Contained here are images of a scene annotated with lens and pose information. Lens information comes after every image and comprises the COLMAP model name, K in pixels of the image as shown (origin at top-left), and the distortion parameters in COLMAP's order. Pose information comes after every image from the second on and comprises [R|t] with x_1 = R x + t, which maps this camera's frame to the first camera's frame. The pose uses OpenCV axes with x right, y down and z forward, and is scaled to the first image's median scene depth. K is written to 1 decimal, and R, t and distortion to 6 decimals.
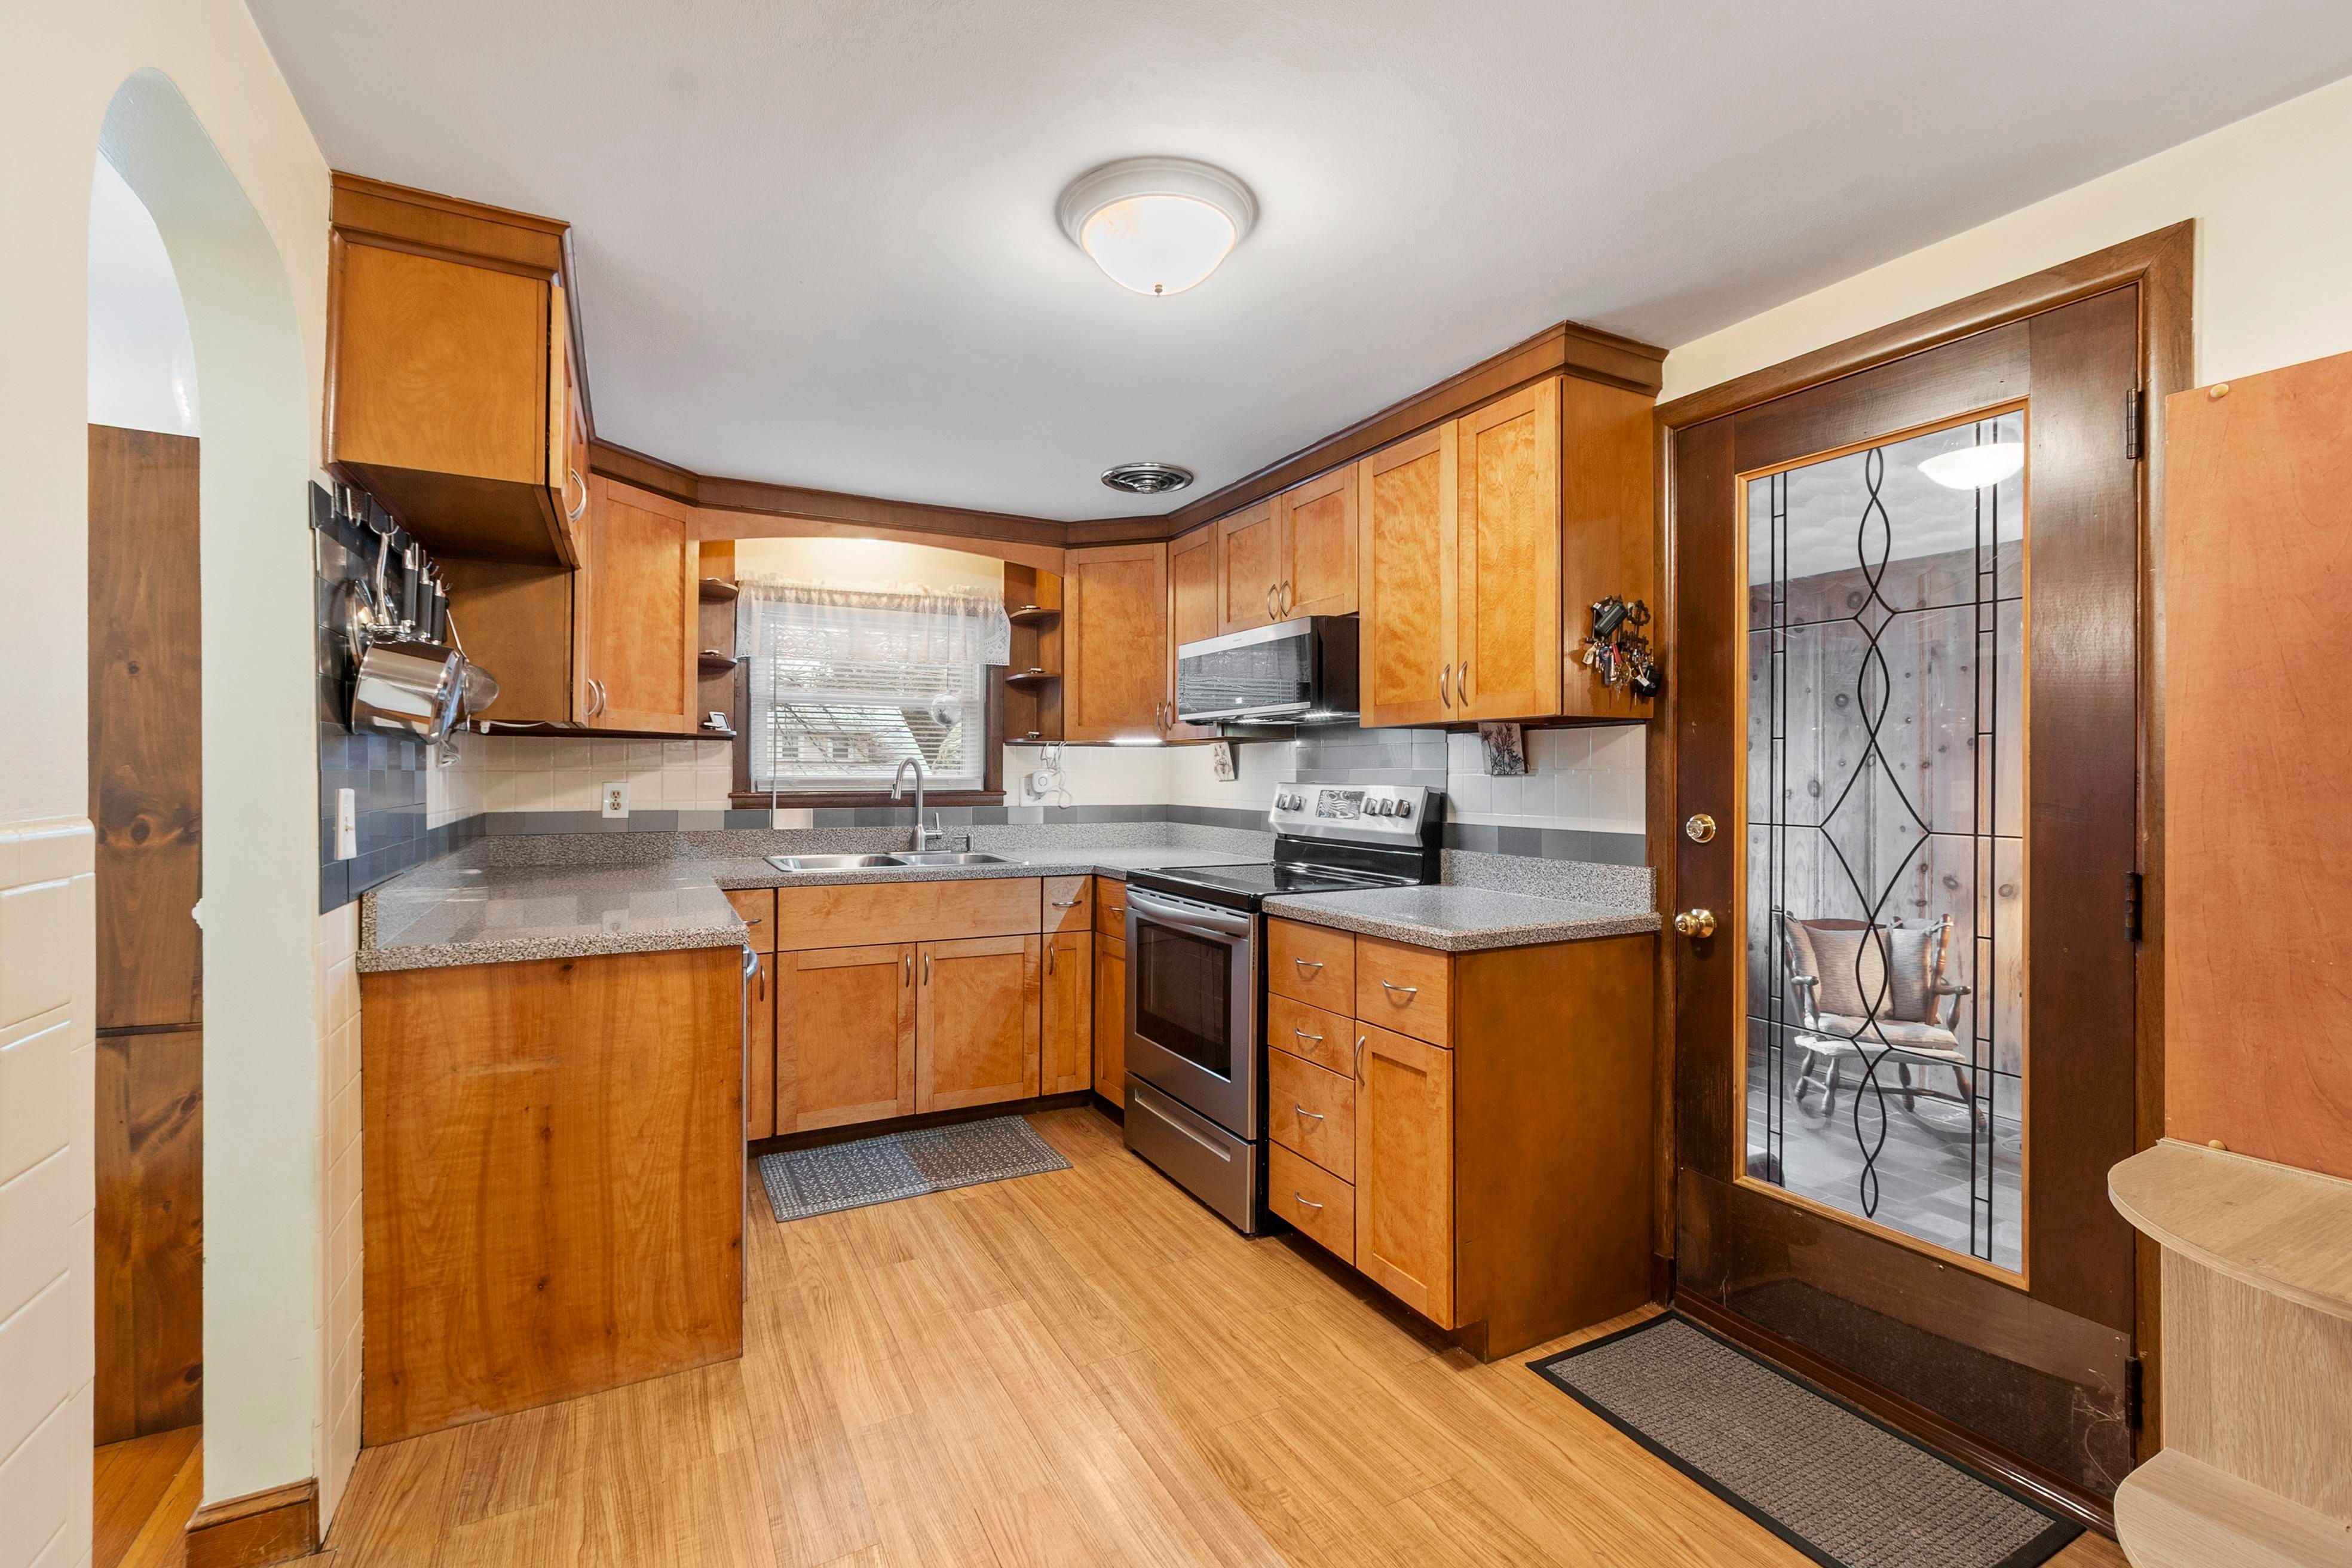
lens RADIAL K [[1035.5, 0, 1172.8], [0, 1035.5, 777.6], [0, 0, 1]] dist [0.000229, 0.000448]
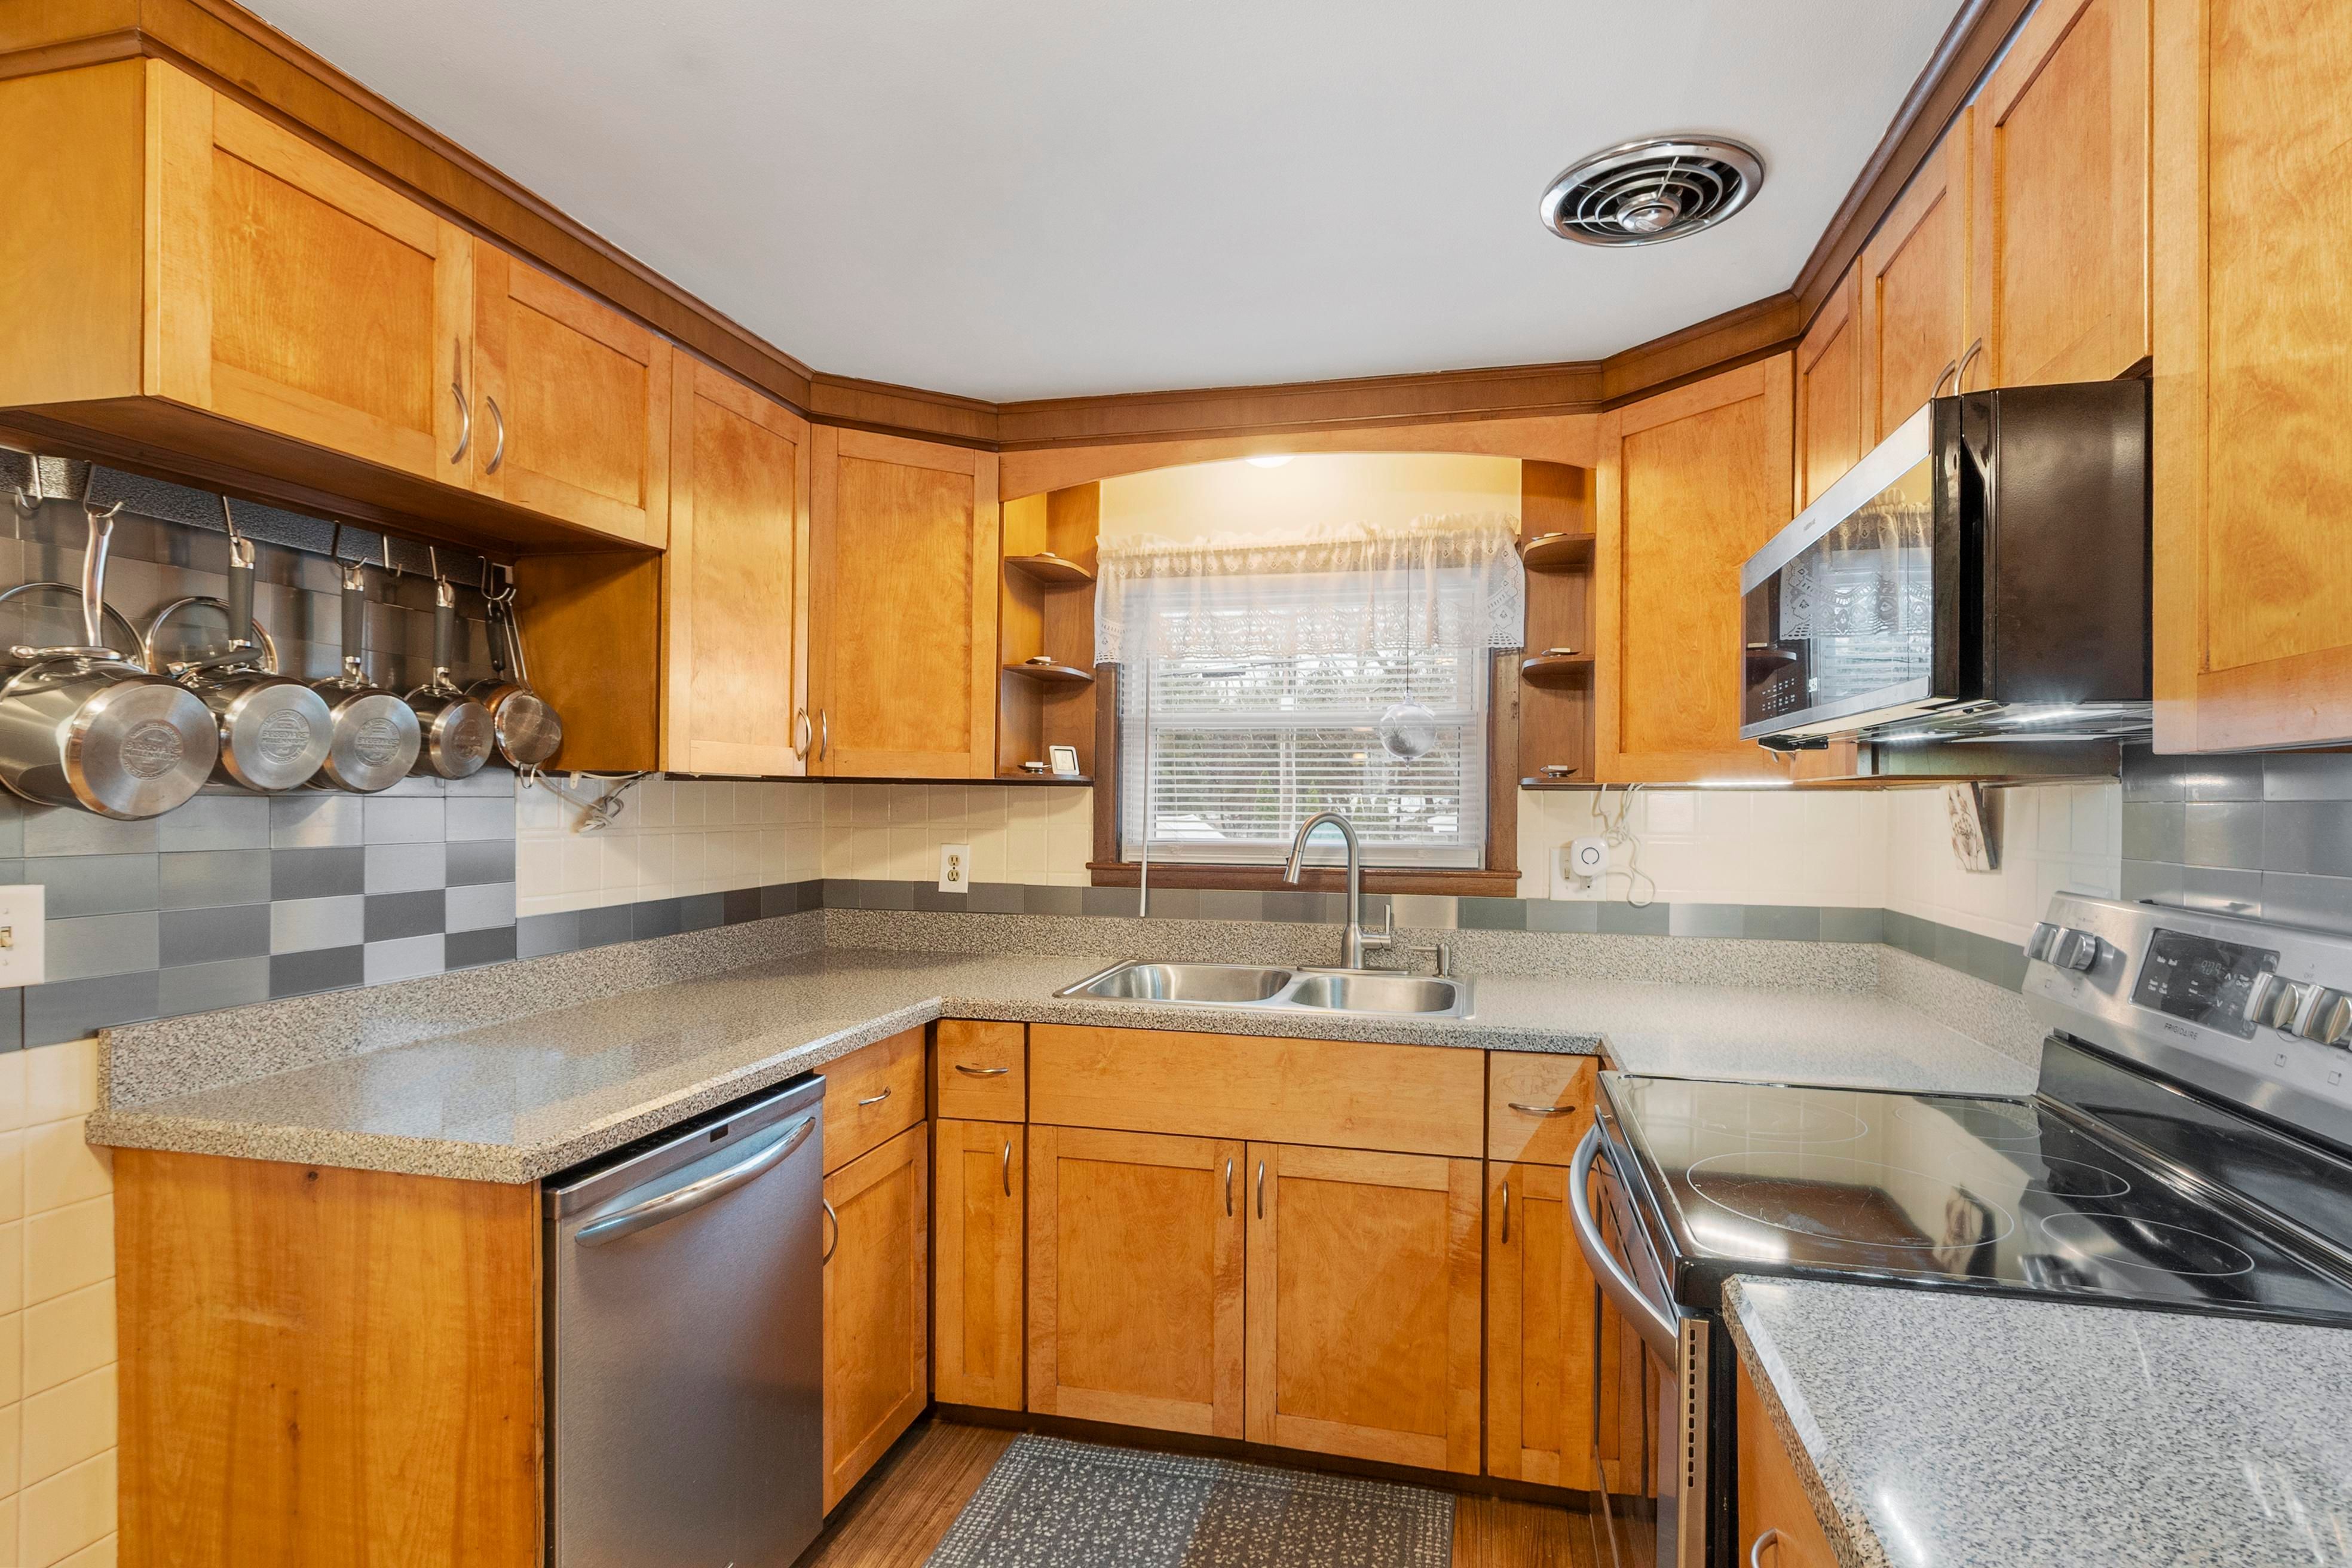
lens RADIAL K [[1217.0, 0, 1169.9], [0, 1217.0, 800.2], [0, 0, 1]] dist [0.001319, -0.000760]
pose [[0.743974, 0.004235, -0.668195, 0.173097], [-0.008929, 0.999954, -0.003604, -0.026796], [0.668149, 0.008647, 0.743978, 0.479151]]
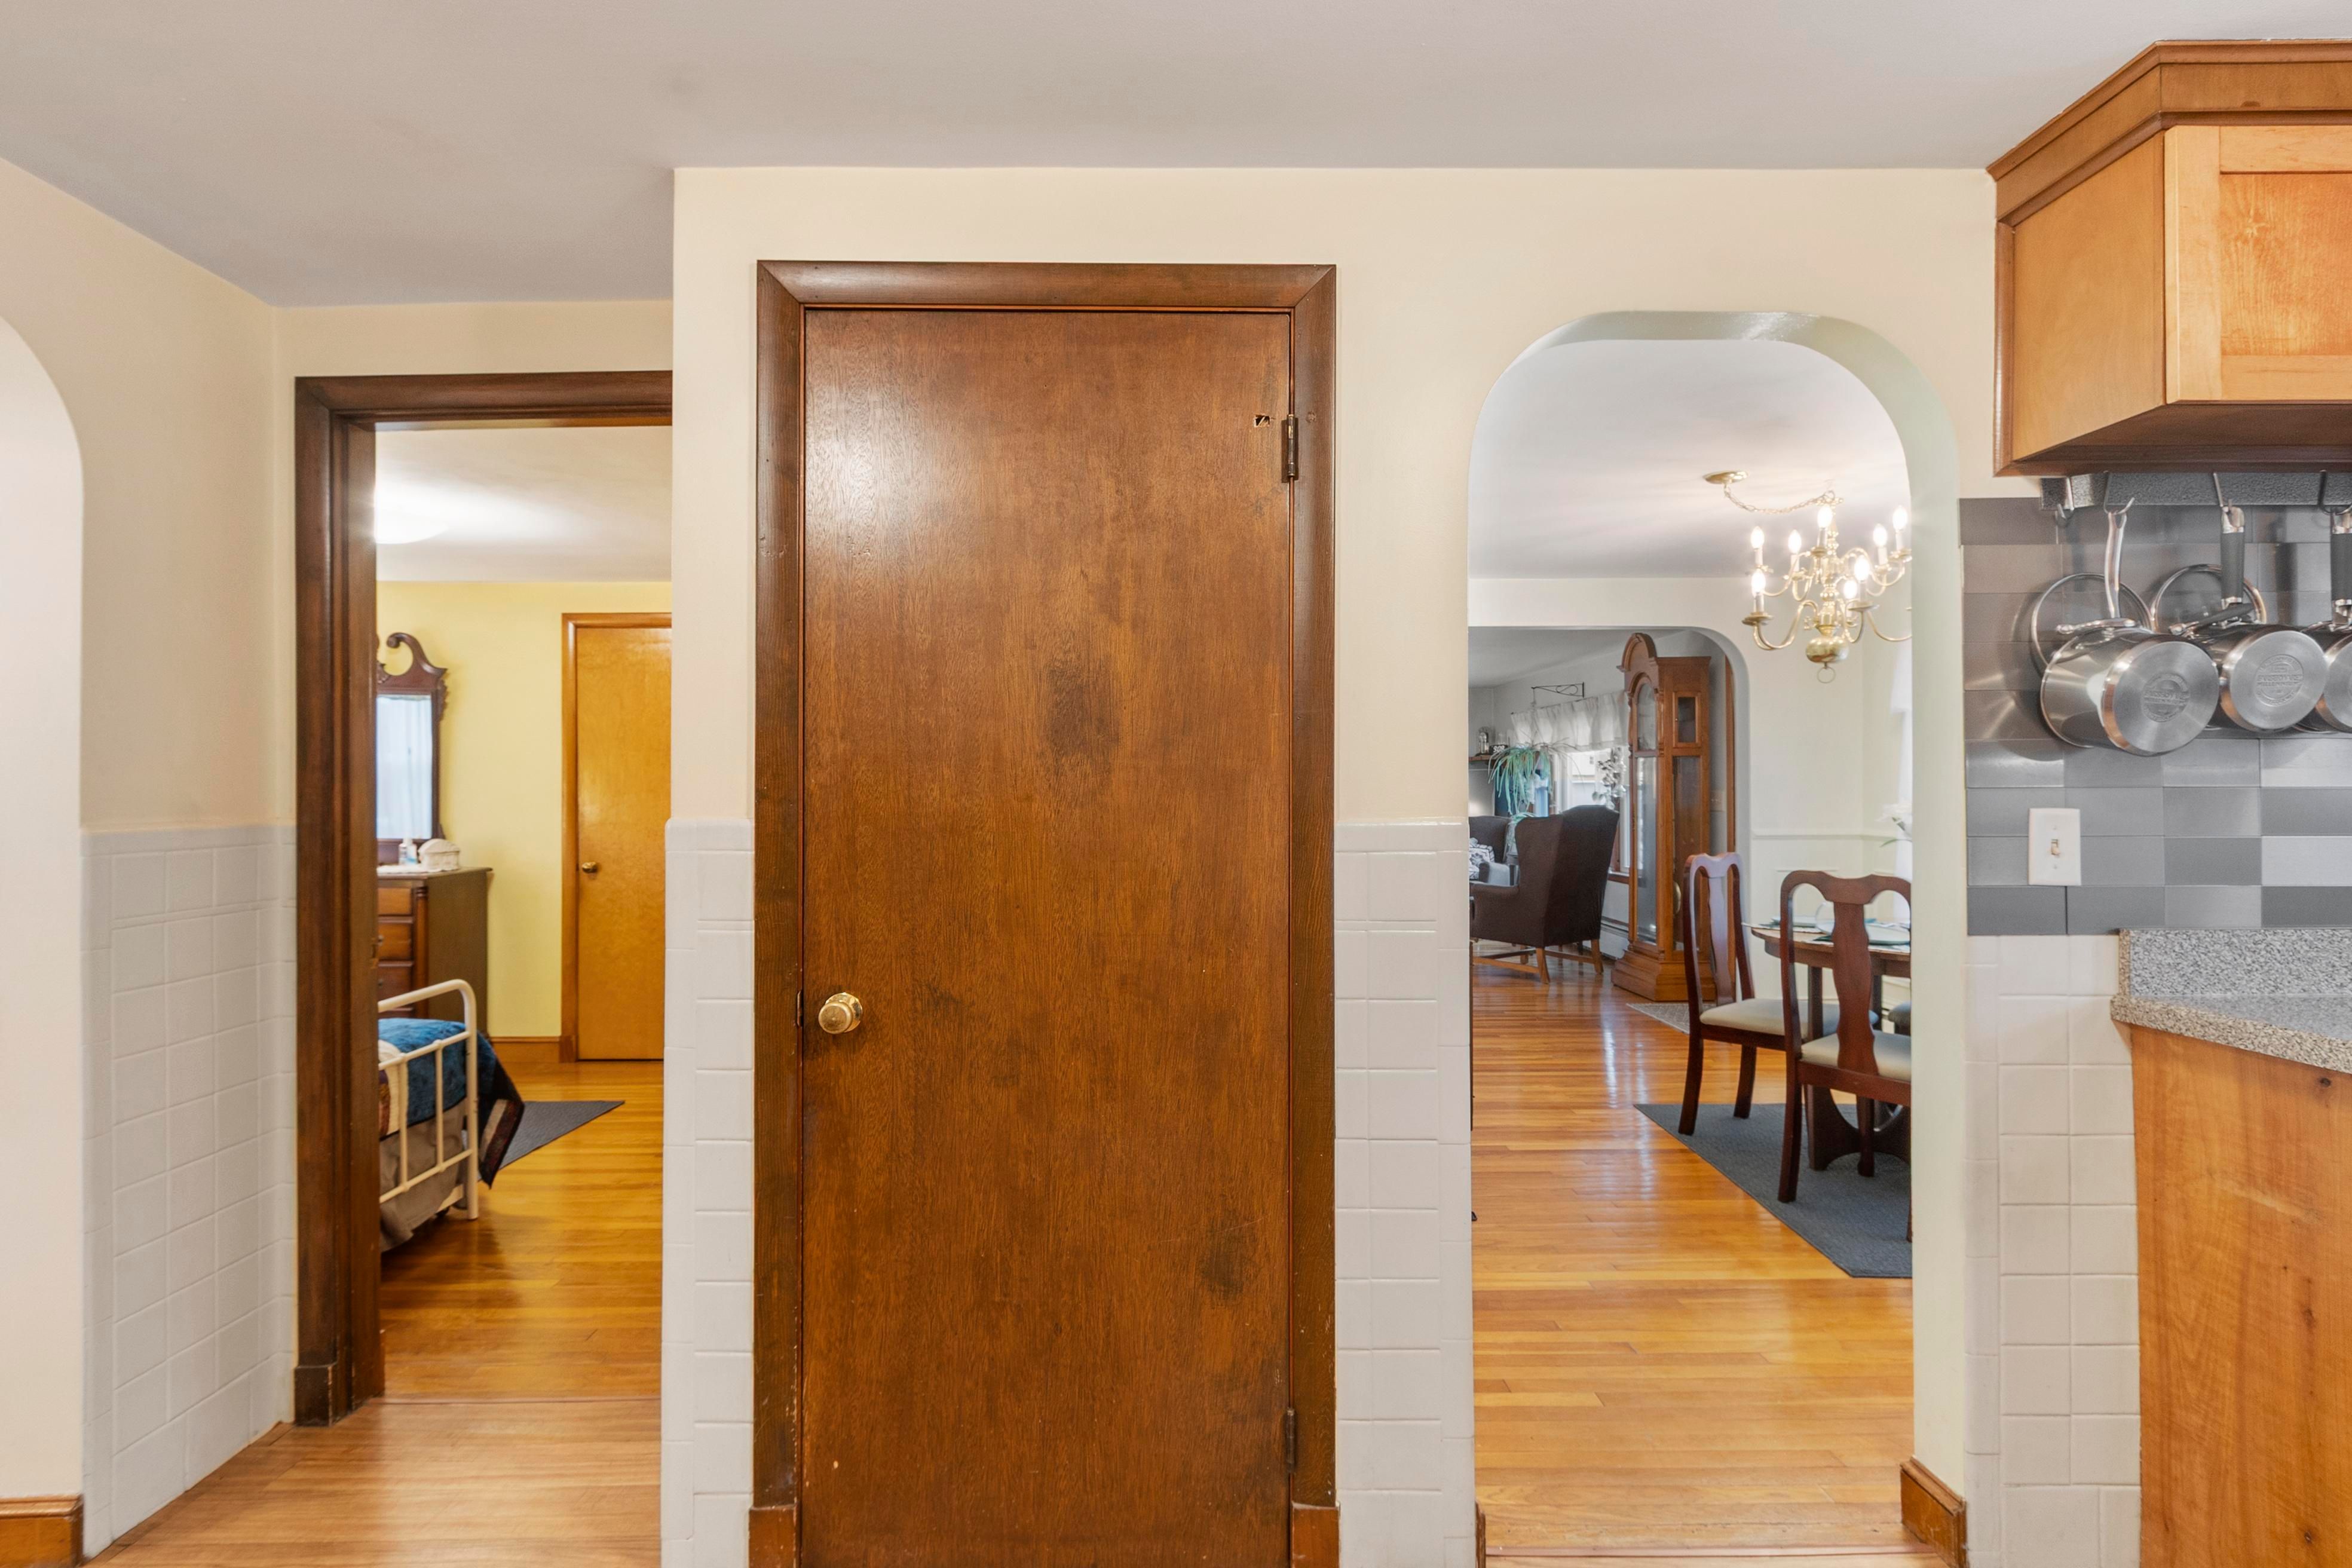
lens RADIAL K [[1230.9, 0, 1176.0], [0, 1230.9, 784.0], [0, 0, 1]] dist [-0.000175, 0.001096]
pose [[-0.457200, -0.003777, -0.889356, 0.276929], [-0.000847, 0.999992, -0.003812, -0.003173], [0.889363, -0.000990, -0.457200, 0.423259]]
